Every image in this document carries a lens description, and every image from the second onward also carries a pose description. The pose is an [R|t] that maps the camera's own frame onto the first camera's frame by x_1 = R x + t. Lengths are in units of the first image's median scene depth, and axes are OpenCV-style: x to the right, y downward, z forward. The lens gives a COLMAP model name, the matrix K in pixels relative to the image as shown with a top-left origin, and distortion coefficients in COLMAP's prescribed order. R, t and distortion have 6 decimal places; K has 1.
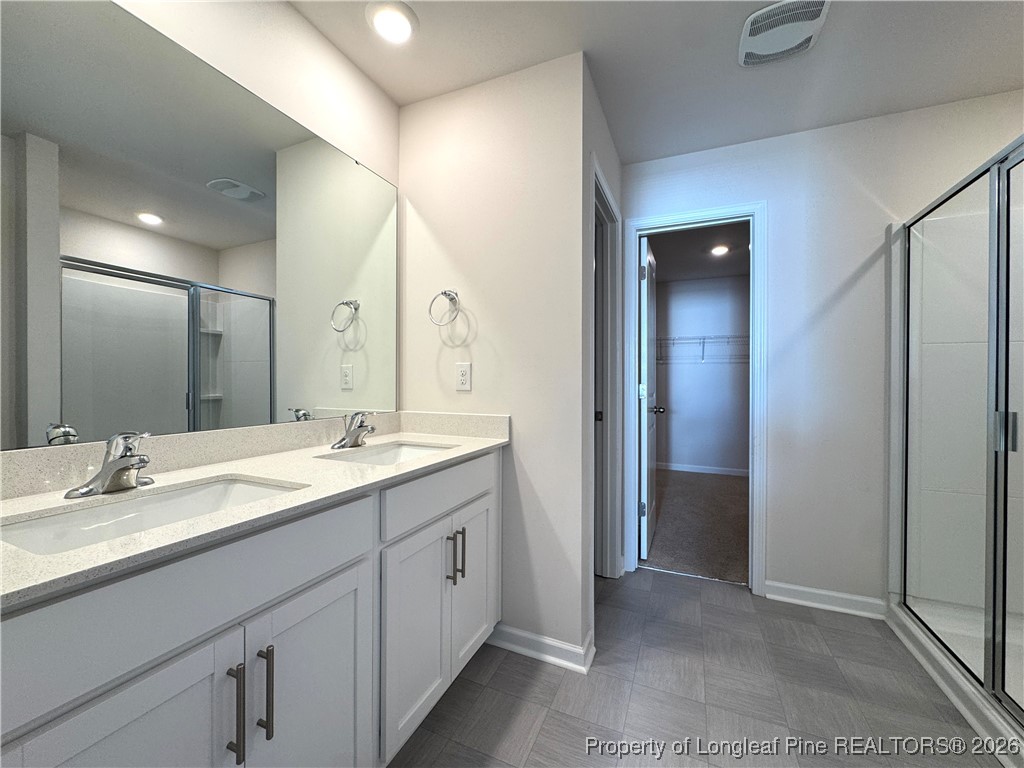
lens RADIAL K [[409.3, 0, 512.6], [0, 409.3, 383.1], [0, 0, 1]] dist [-0.002055, 0.000200]
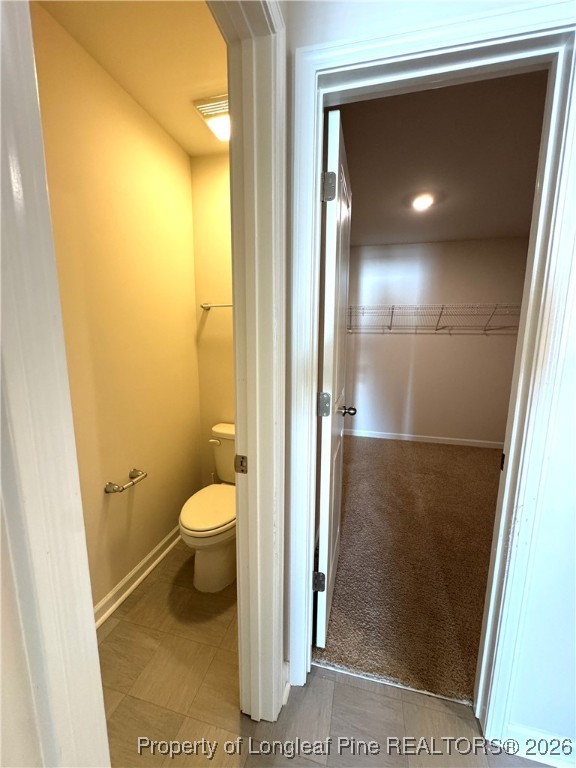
lens RADIAL K [[307.0, 0, 288.0], [0, 307.0, 384.0], [0, 0, 1]] dist [-0.002055, 0.000200]
pose [[0.986705, -0.021605, 0.161082, 0.195876], [-0.003824, 0.987764, 0.155909, -0.075201], [-0.162479, -0.154452, 0.974549, 0.584175]]
